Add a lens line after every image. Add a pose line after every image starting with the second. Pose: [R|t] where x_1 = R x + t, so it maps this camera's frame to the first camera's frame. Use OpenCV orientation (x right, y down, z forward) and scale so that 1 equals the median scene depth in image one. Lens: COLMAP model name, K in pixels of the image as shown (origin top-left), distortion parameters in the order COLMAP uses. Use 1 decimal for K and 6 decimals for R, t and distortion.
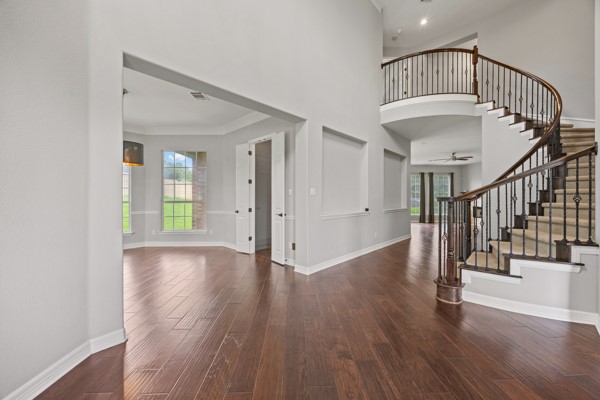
lens RADIAL K [[228.9, 0, 300.0], [0, 228.9, 200.0], [0, 0, 1]] dist [0.000131, 0.000012]
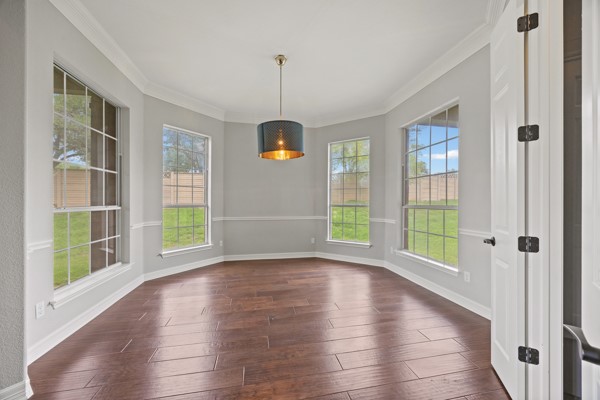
lens RADIAL K [[228.9, 0, 300.0], [0, 228.9, 200.0], [0, 0, 1]] dist [0.000131, 0.000012]
pose [[0.179533, -0.006944, -0.983727, -0.007872], [-0.023719, 0.999654, -0.011385, 0.003423], [0.983466, 0.025377, 0.179306, 0.603866]]
